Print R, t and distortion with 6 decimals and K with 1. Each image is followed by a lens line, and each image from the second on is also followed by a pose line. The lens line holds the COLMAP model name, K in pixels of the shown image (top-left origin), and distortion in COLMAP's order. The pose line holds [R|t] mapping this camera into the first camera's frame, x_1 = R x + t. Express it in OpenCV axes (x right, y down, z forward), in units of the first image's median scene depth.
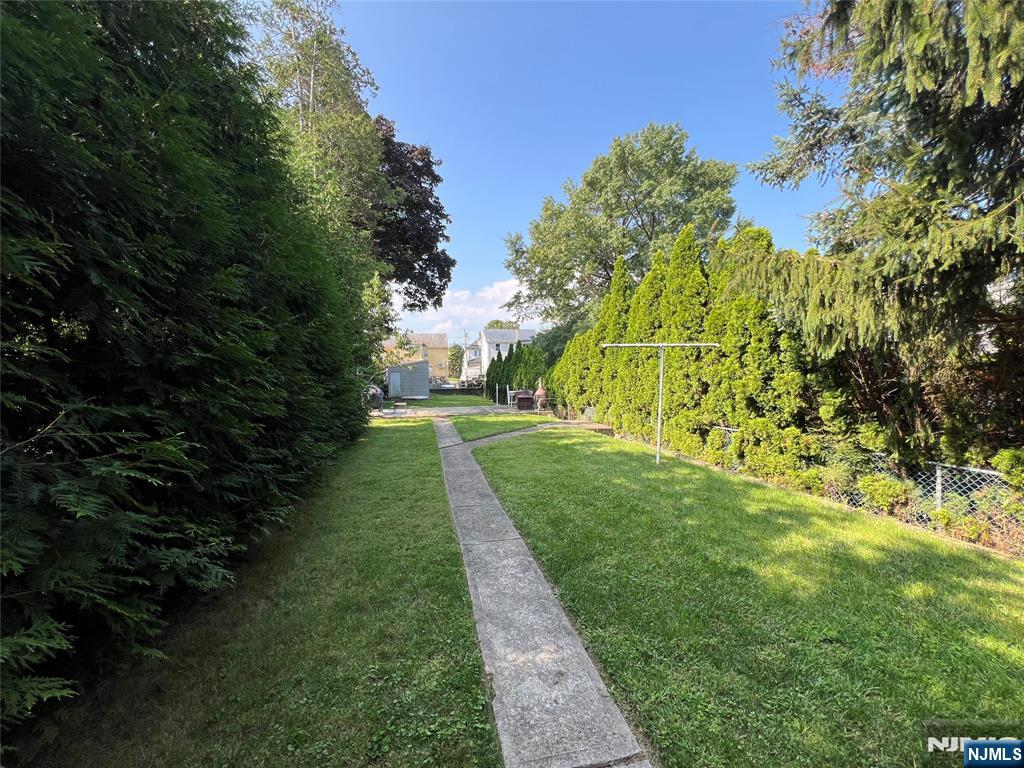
lens RADIAL K [[411.5, 0, 512.3], [0, 411.5, 383.0], [0, 0, 1]] dist [0.011363, -0.000046]
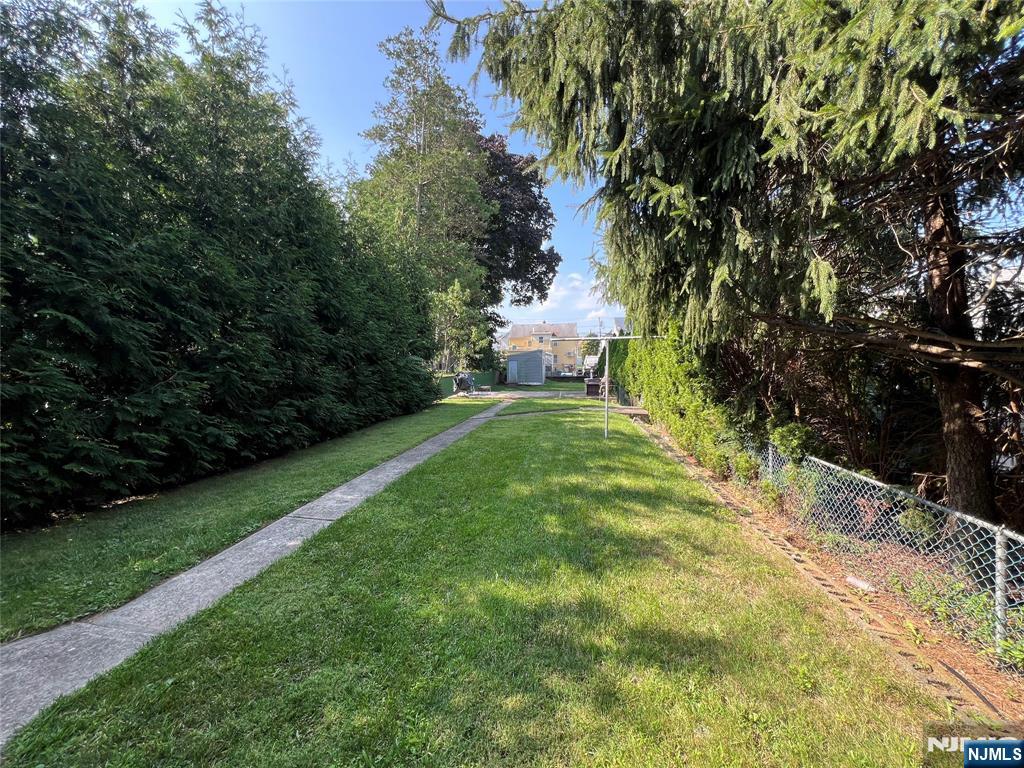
lens RADIAL K [[411.5, 0, 510.3], [0, 411.5, 384.0], [0, 0, 1]] dist [0.011363, -0.000046]
pose [[0.933851, 0.022859, -0.356932, 0.132728], [-0.012073, 0.999402, 0.032415, 0.001376], [0.357459, -0.025962, 0.933568, -0.053016]]
